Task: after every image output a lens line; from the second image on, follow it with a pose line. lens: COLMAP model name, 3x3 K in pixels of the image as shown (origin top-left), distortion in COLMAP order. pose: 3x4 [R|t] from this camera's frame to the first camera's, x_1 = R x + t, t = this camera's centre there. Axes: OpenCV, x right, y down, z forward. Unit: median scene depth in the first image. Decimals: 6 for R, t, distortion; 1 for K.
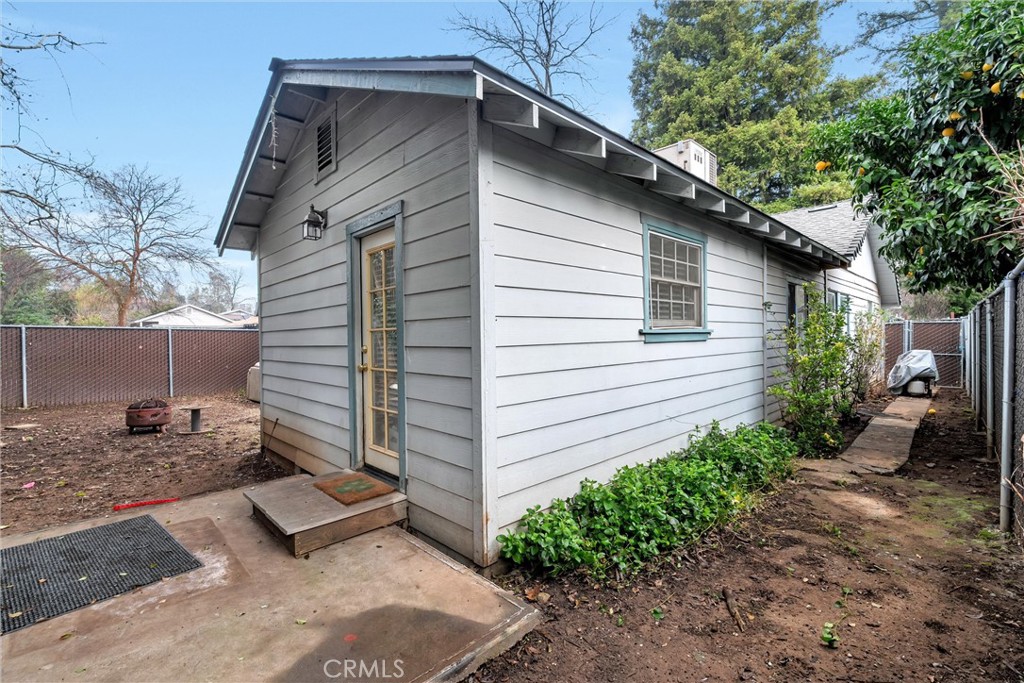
lens RADIAL K [[447.8, 0, 511.7], [0, 447.8, 340.1], [0, 0, 1]] dist [0.000263, -0.000345]
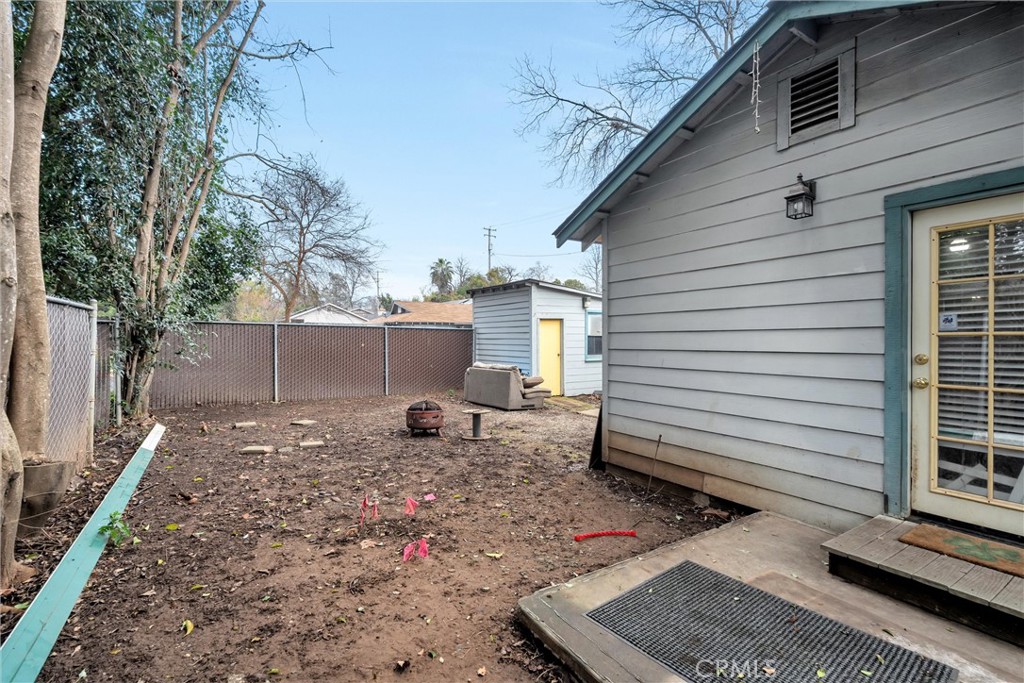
lens RADIAL K [[468.7, 0, 514.2], [0, 468.7, 339.1], [0, 0, 1]] dist [0.000055, -0.000729]
pose [[0.980549, 0.012755, -0.195862, -0.376700], [-0.013041, 0.999915, -0.000173, -0.001942], [0.195843, 0.002724, 0.980631, 0.043487]]
